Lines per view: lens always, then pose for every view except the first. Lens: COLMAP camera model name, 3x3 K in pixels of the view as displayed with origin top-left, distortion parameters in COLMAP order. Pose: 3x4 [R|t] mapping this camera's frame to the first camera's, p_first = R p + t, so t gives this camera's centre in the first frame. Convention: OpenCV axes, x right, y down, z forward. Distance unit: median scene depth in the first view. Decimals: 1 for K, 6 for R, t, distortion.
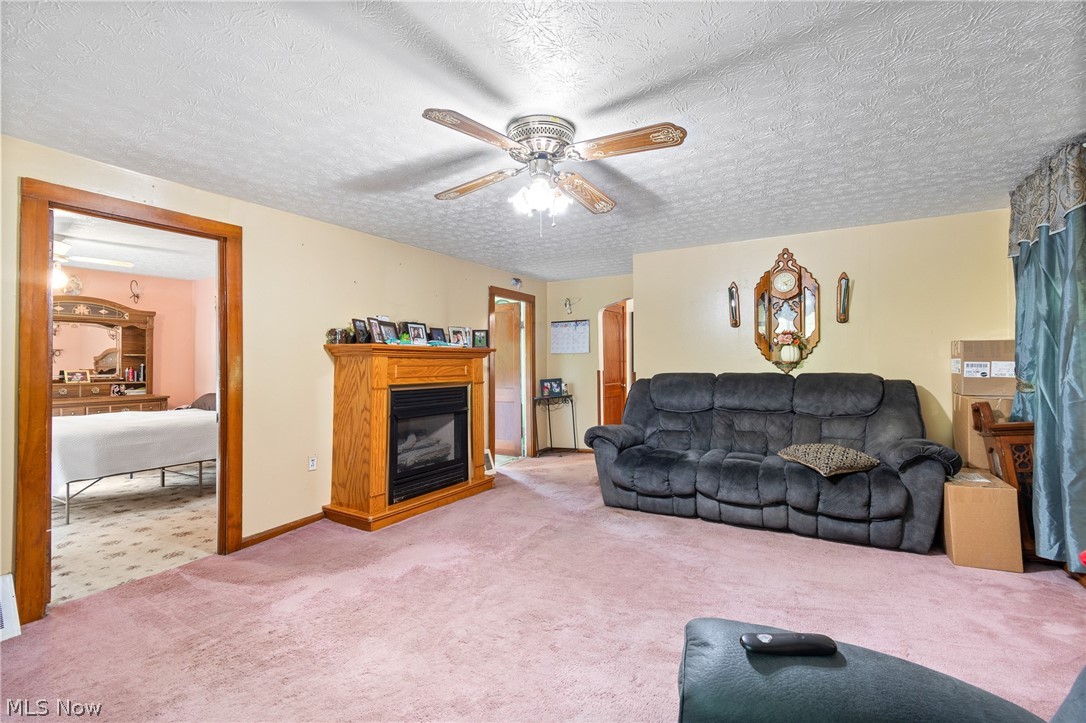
lens RADIAL K [[490.3, 0, 549.0], [0, 490.3, 366.4], [0, 0, 1]] dist [0.000791, 0.000061]
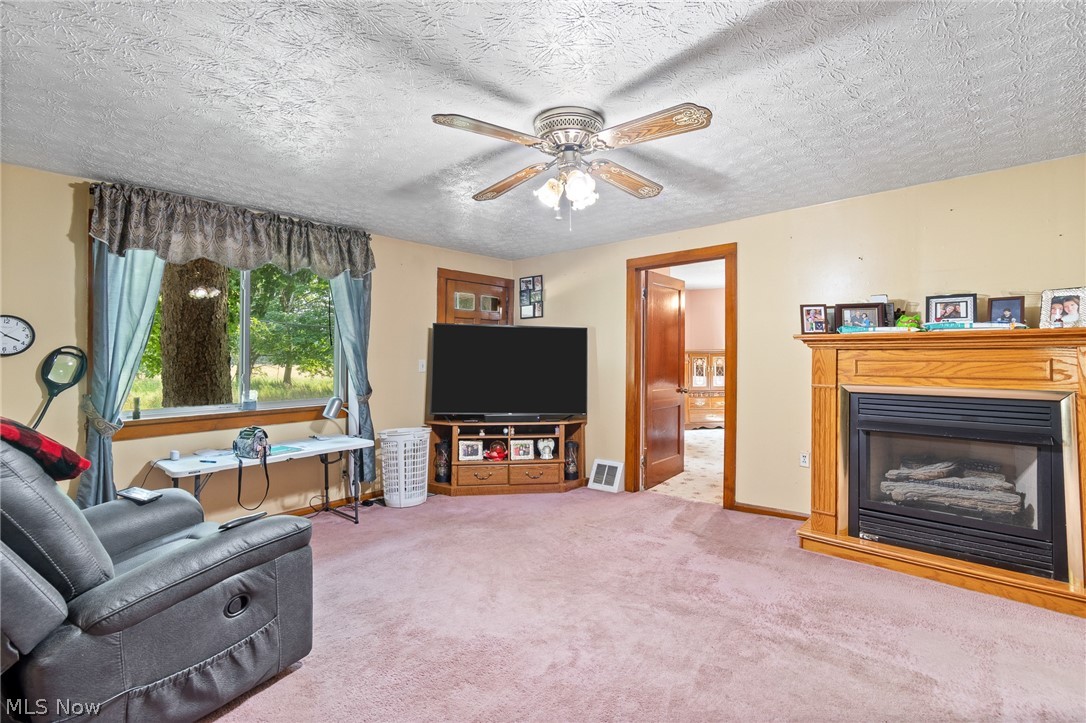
lens RADIAL K [[490.0, 0, 546.1], [0, 490.0, 354.4], [0, 0, 1]] dist [-0.001863, -0.000190]
pose [[-0.212763, 0.002075, -0.977102, 0.580731], [-0.003381, 0.999990, 0.002860, -0.011008], [0.977098, 0.003912, -0.212753, 0.723761]]
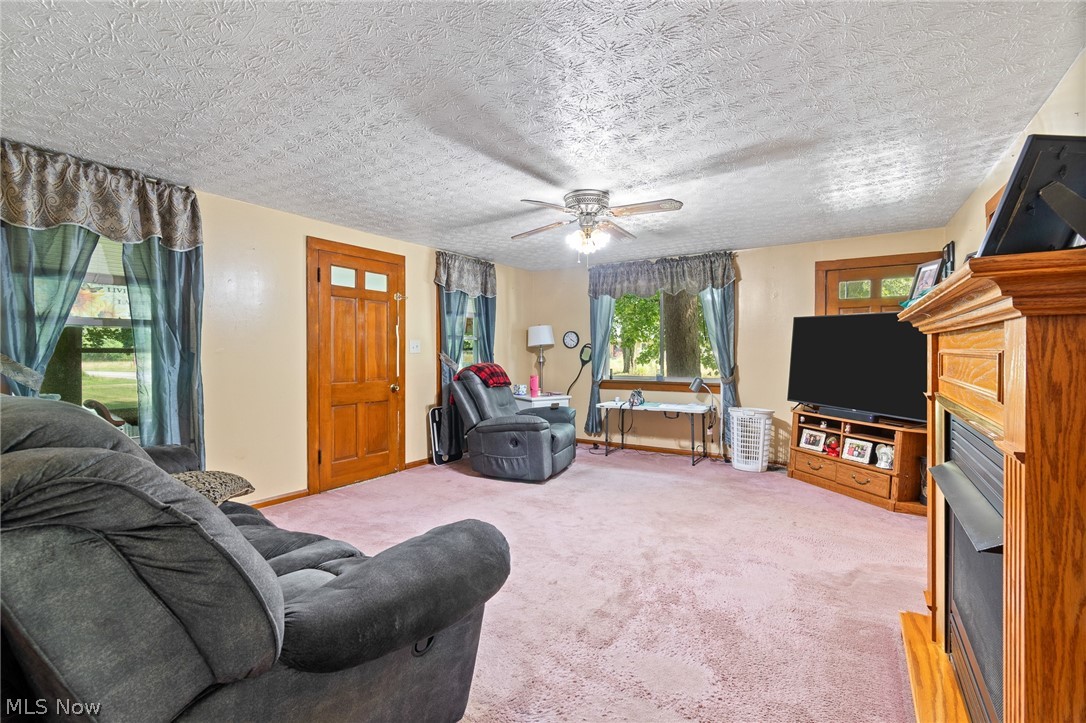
lens RADIAL K [[490.0, 0, 546.1], [0, 490.0, 354.4], [0, 0, 1]] dist [-0.001863, -0.000190]
pose [[-0.998198, 0.007562, 0.059532, 0.019264], [0.008628, 0.999806, 0.017683, -0.013357], [-0.059387, 0.018165, -0.998070, 1.575987]]
